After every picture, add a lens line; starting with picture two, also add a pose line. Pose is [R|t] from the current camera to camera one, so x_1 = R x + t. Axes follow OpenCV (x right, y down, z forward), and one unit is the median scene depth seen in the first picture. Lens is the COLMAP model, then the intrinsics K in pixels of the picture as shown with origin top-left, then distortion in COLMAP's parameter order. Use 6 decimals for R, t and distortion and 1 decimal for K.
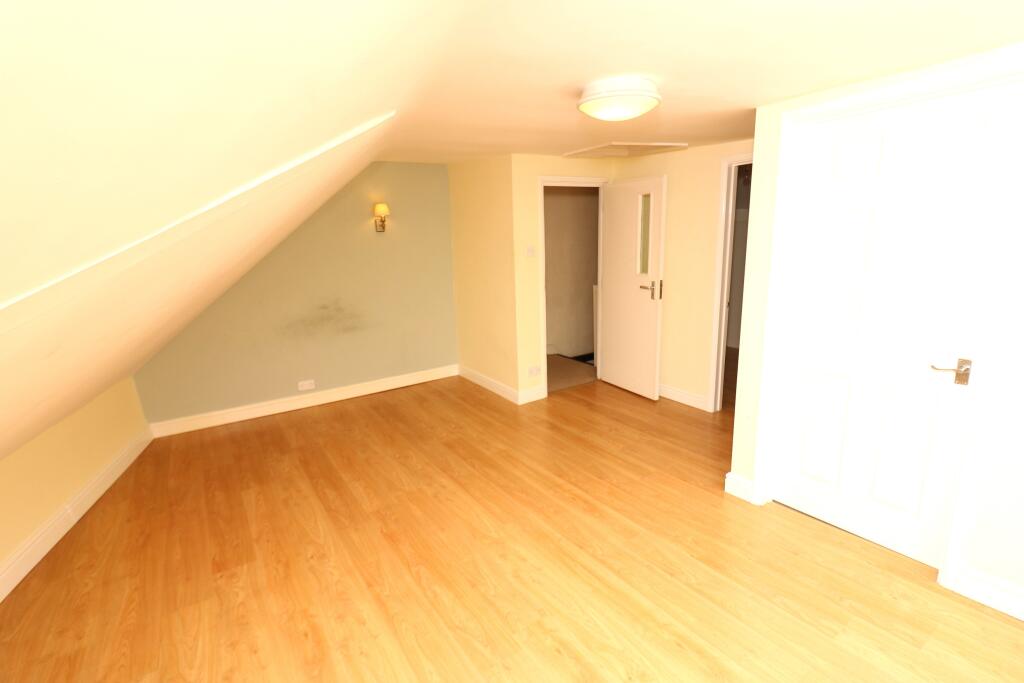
lens RADIAL K [[471.8, 0, 512.4], [0, 471.8, 337.8], [0, 0, 1]] dist [0.010835, 0.000571]
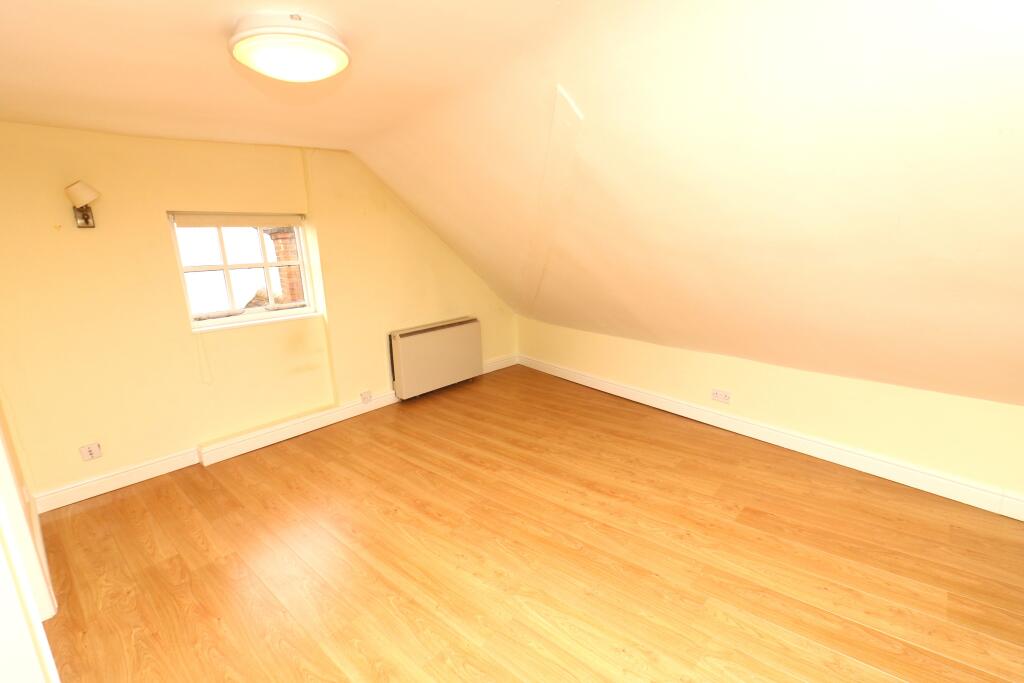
lens RADIAL K [[471.8, 0, 512.4], [0, 471.8, 337.8], [0, 0, 1]] dist [0.010835, 0.000571]
pose [[-0.967200, 0.134322, -0.215597, 0.086467], [0.039813, 0.918422, 0.393594, -0.300146], [0.250877, 0.372100, -0.893645, 1.544490]]
